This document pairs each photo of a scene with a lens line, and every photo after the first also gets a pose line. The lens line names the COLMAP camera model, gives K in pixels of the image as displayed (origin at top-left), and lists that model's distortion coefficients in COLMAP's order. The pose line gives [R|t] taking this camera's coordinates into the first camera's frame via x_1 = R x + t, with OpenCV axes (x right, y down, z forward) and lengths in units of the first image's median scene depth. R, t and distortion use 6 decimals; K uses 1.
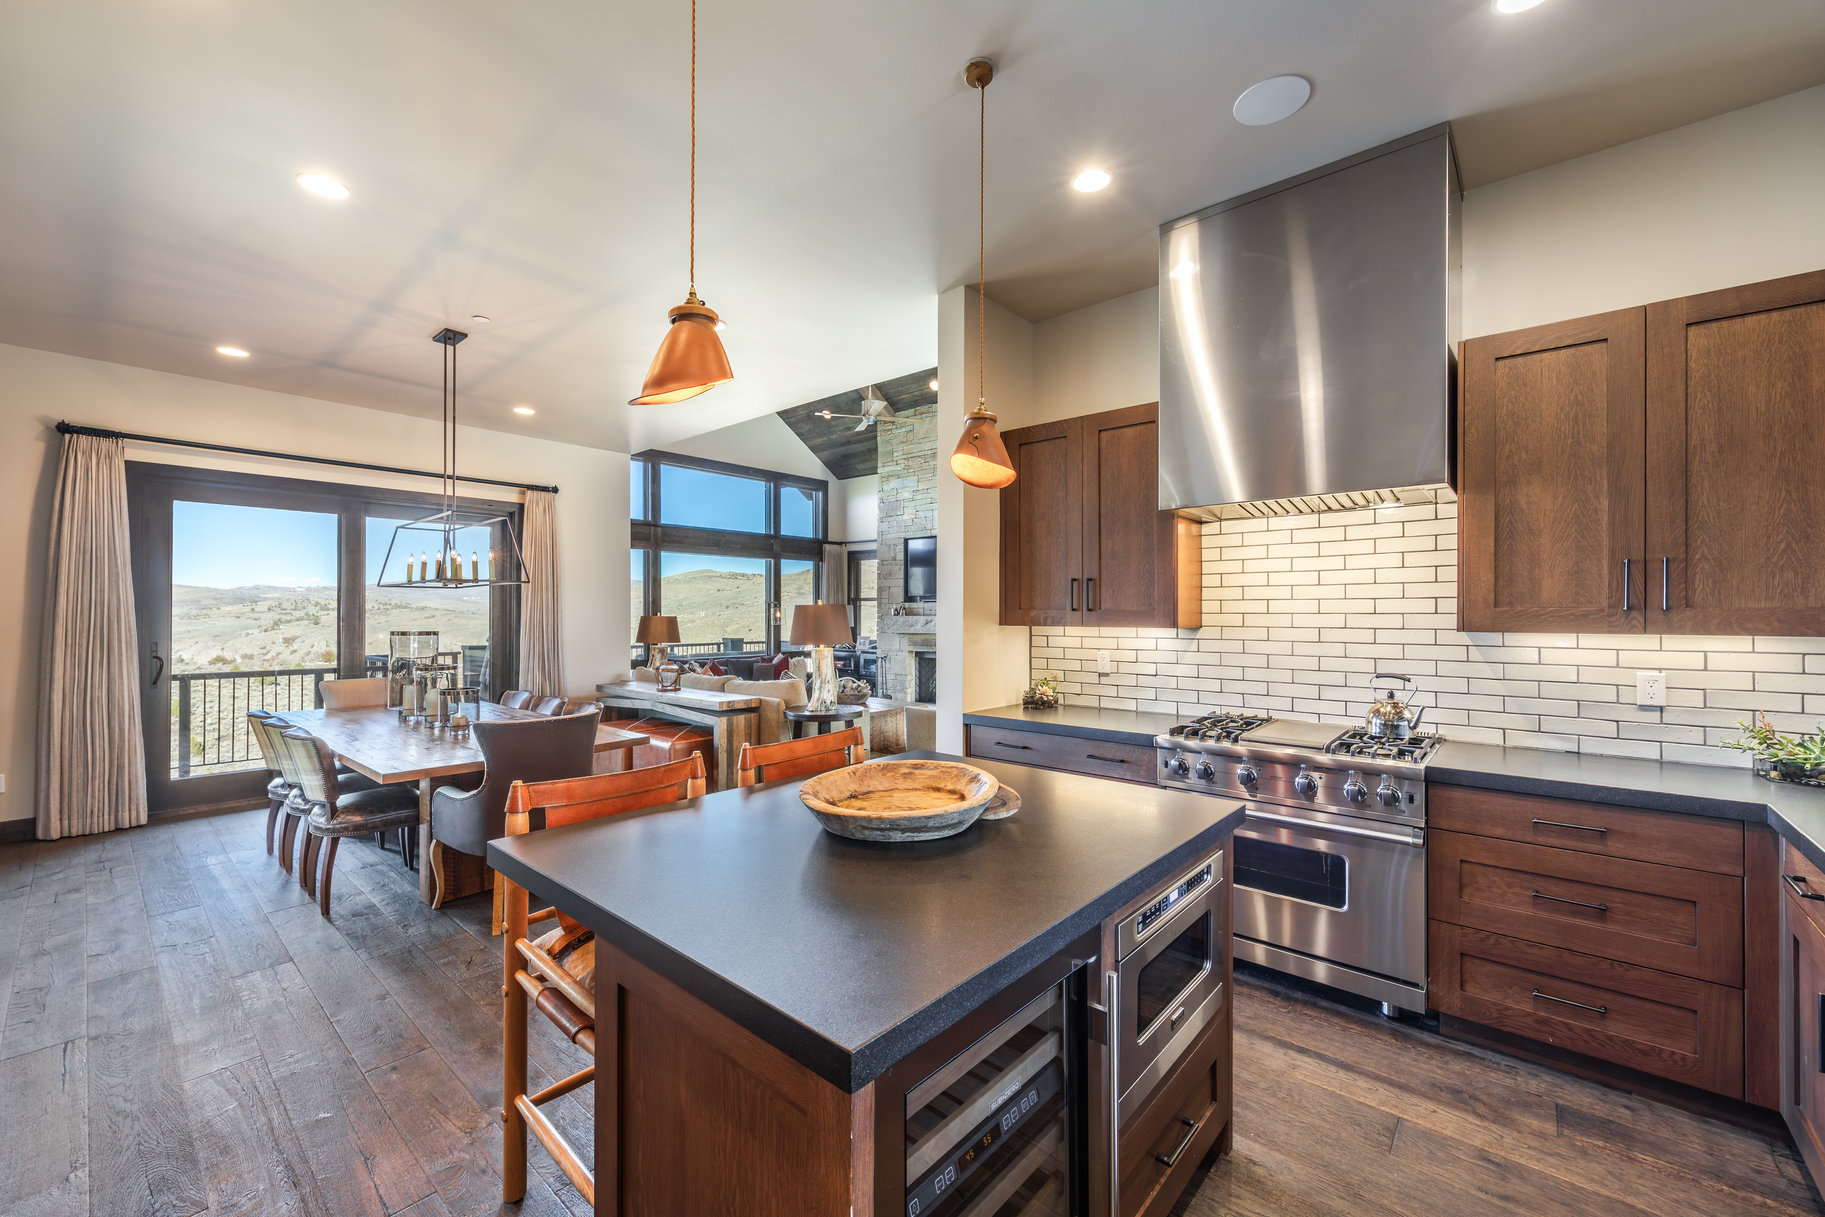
lens RADIAL K [[719.6, 0, 907.2], [0, 719.6, 615.9], [0, 0, 1]] dist [0.006378, -0.000419]
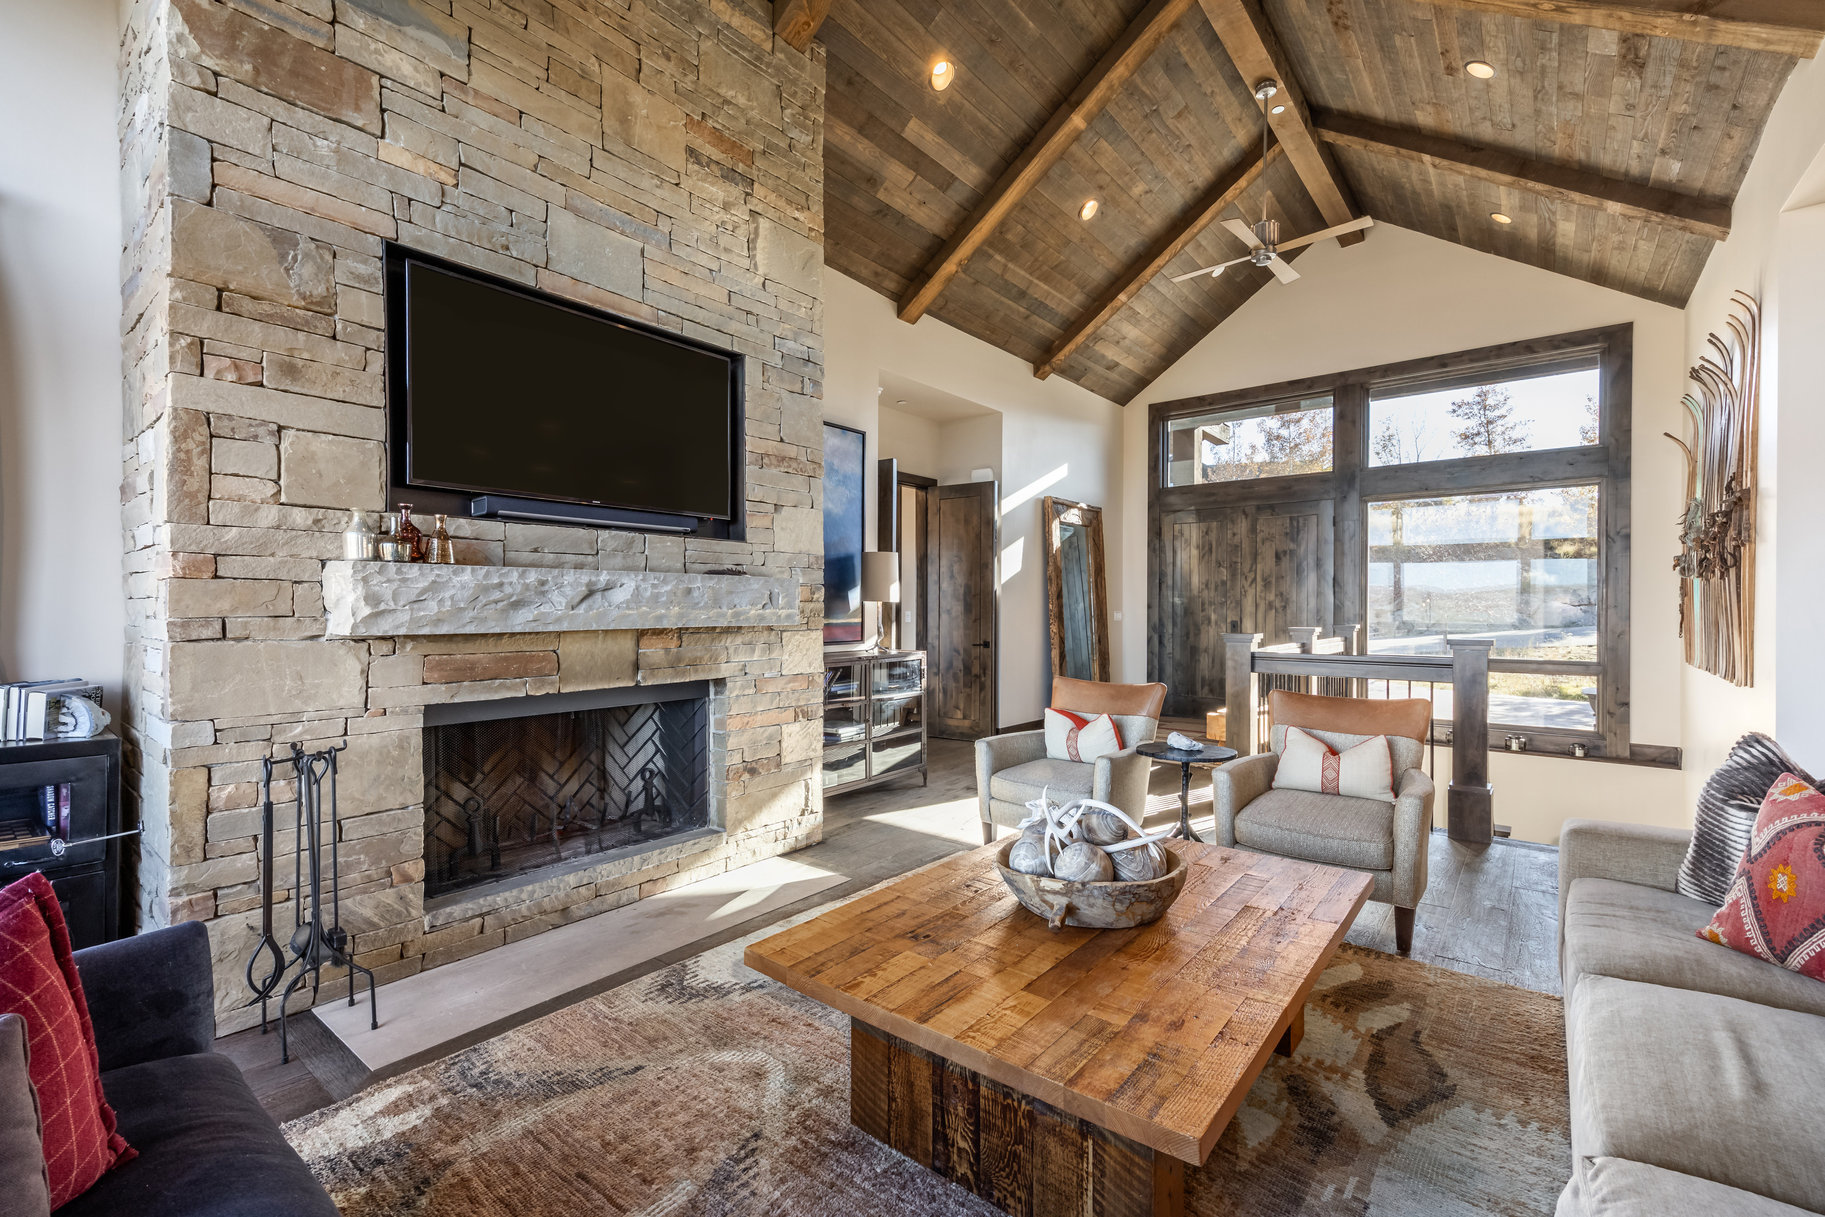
lens RADIAL K [[719.6, 0, 915.9], [0, 719.6, 613.5], [0, 0, 1]] dist [0.006378, -0.000419]
pose [[-0.001435, -0.019234, 0.999814, -0.249493], [-0.010819, 0.999757, 0.019217, 0.009688], [-0.999940, -0.010789, -0.001643, 0.829189]]
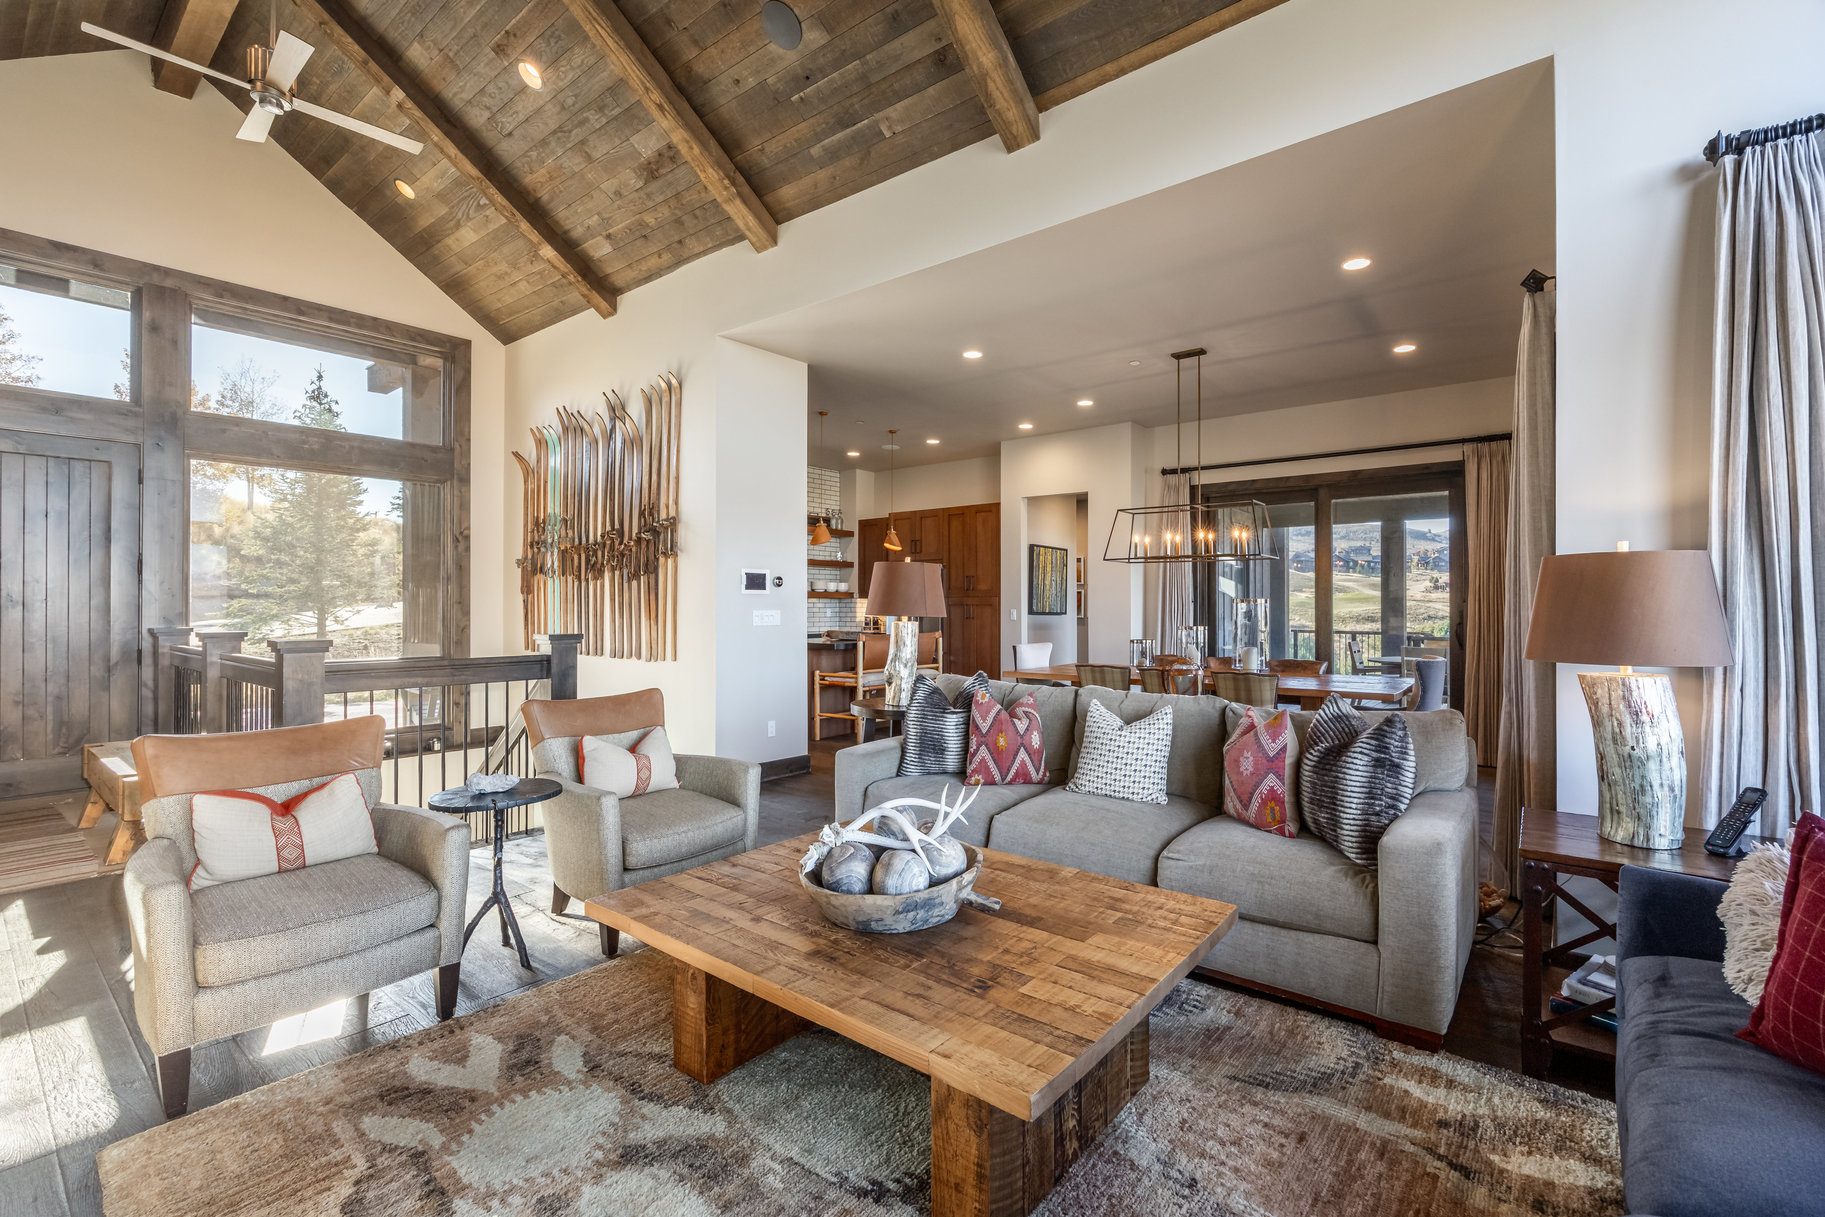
lens RADIAL K [[873.0, 0, 919.9], [0, 873.0, 601.1], [0, 0, 1]] dist [0.002917, 0.000200]
pose [[-0.999876, -0.012205, -0.009960, -0.065371], [-0.012060, 0.999823, -0.014455, 0.014032], [0.010135, -0.014333, -0.999846, 1.006162]]
